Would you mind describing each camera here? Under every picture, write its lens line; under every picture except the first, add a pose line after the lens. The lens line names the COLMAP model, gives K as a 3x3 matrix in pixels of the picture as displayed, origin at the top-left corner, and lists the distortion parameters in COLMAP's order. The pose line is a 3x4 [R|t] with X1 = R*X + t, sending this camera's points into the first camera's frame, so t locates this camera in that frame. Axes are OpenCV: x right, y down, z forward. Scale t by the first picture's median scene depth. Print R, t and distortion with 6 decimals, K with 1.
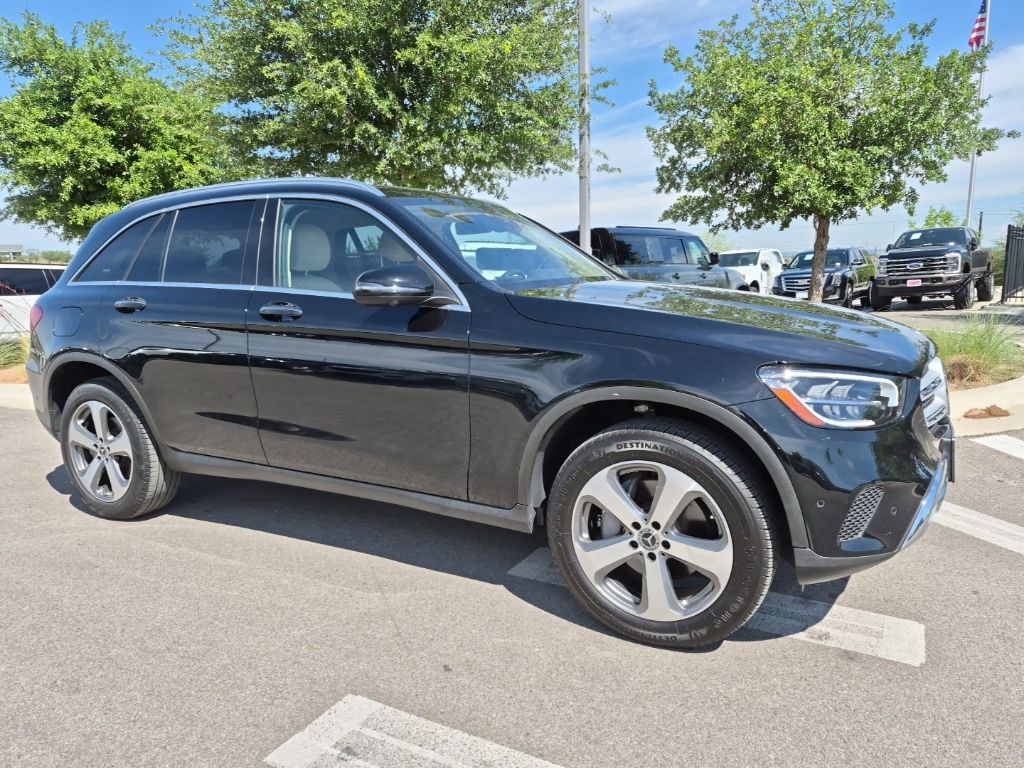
lens RADIAL K [[709.6, 0, 509.1], [0, 709.6, 380.0], [0, 0, 1]] dist [0.058924, -0.050372]
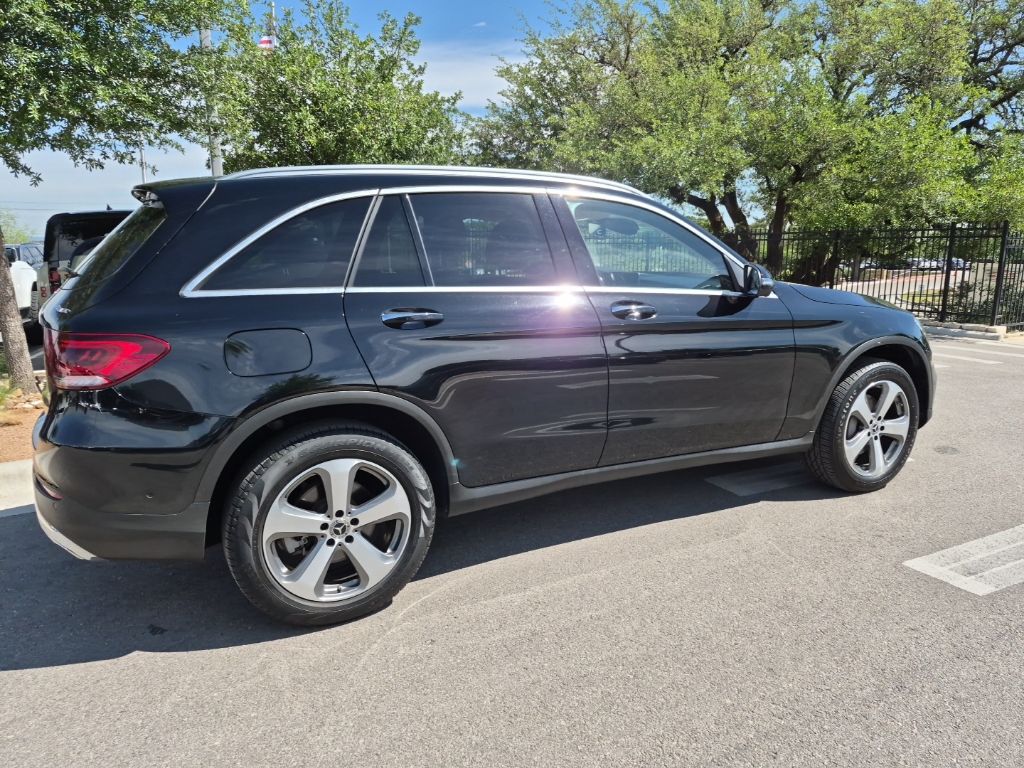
lens RADIAL K [[709.6, 0, 514.3], [0, 709.6, 379.6], [0, 0, 1]] dist [0.058924, -0.050372]
pose [[0.555515, -0.135050, 0.820466, -1.042185], [0.124716, 0.989093, 0.078365, -0.081040], [-0.822100, 0.058792, 0.566299, 0.463118]]
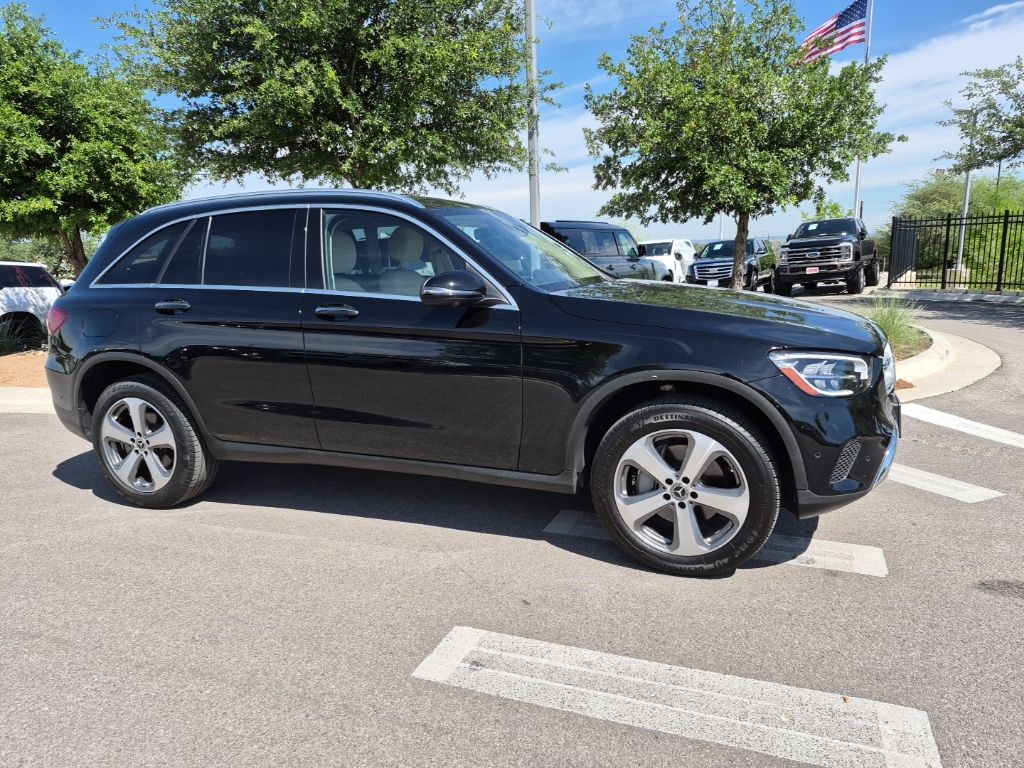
lens RADIAL K [[709.6, 0, 513.7], [0, 709.6, 389.9], [0, 0, 1]] dist [0.058924, -0.050372]
pose [[0.991436, -0.030020, 0.127094, -0.154297], [0.026220, 0.999161, 0.031471, -0.000872], [-0.127932, -0.027869, 0.991391, -0.121941]]
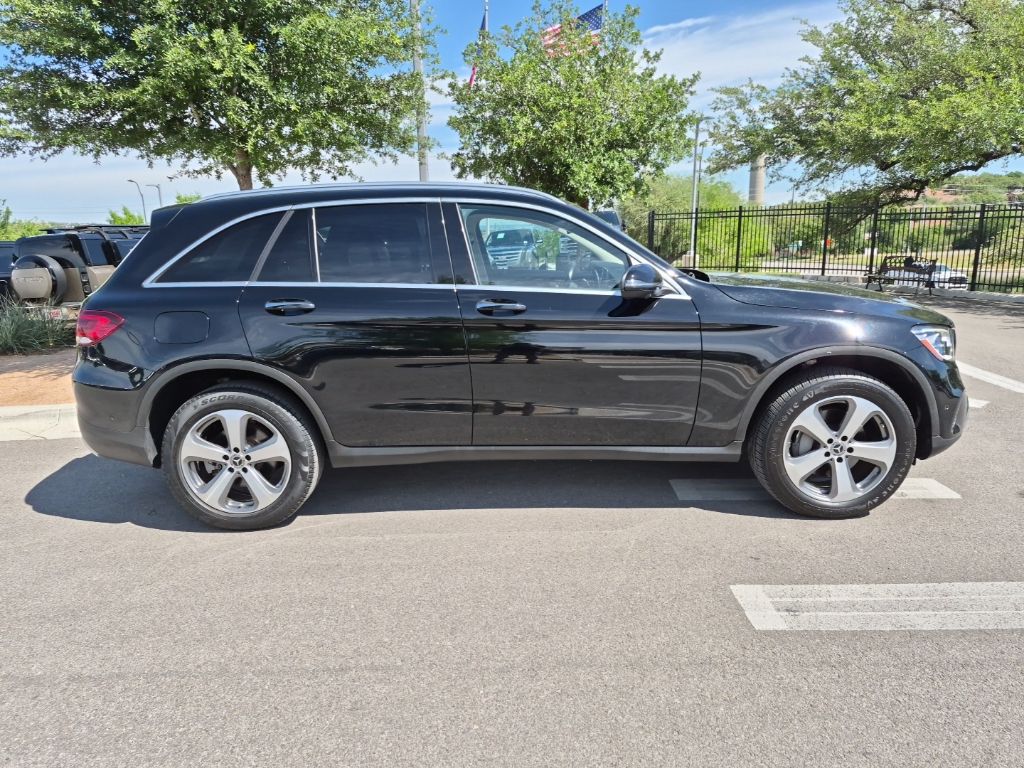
lens RADIAL K [[709.6, 0, 514.6], [0, 709.6, 380.7], [0, 0, 1]] dist [0.058924, -0.050372]
pose [[0.883464, -0.093885, 0.458995, -0.677512], [0.076173, 0.995464, 0.057000, -0.034354], [-0.462265, -0.015394, 0.886608, -0.007499]]
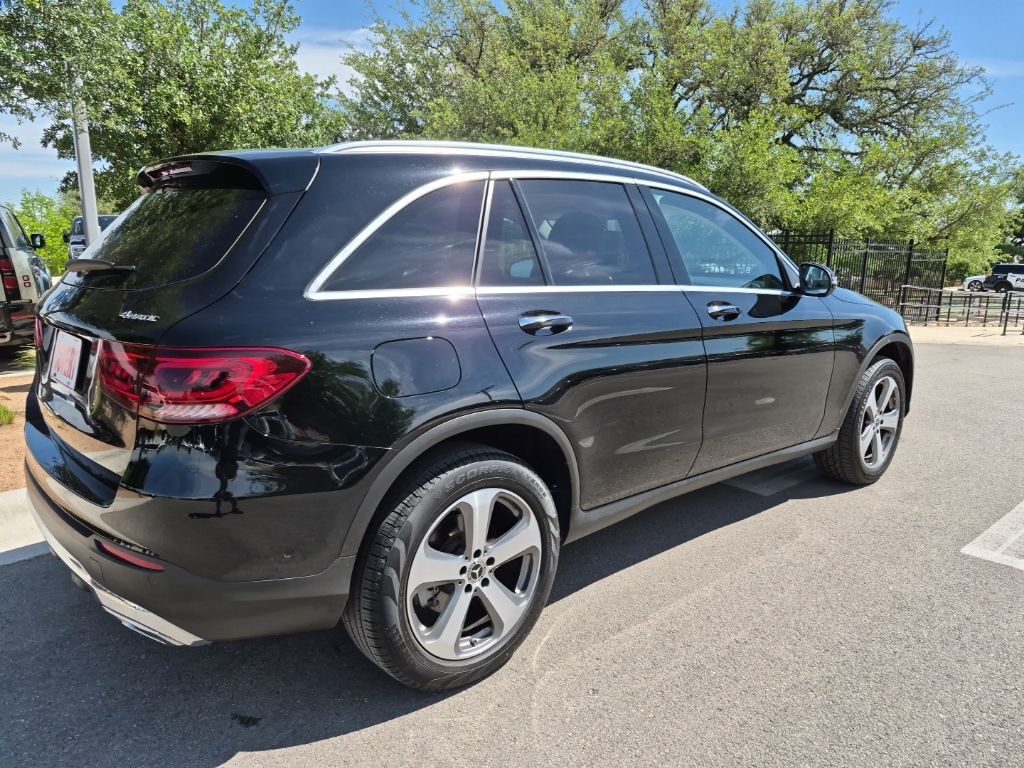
lens RADIAL K [[709.6, 0, 508.9], [0, 709.6, 388.3], [0, 0, 1]] dist [0.058924, -0.050372]
pose [[0.338104, -0.159009, 0.927579, -1.101392], [0.131868, 0.983904, 0.120598, -0.121797], [-0.931824, 0.081543, 0.353630, 0.766288]]
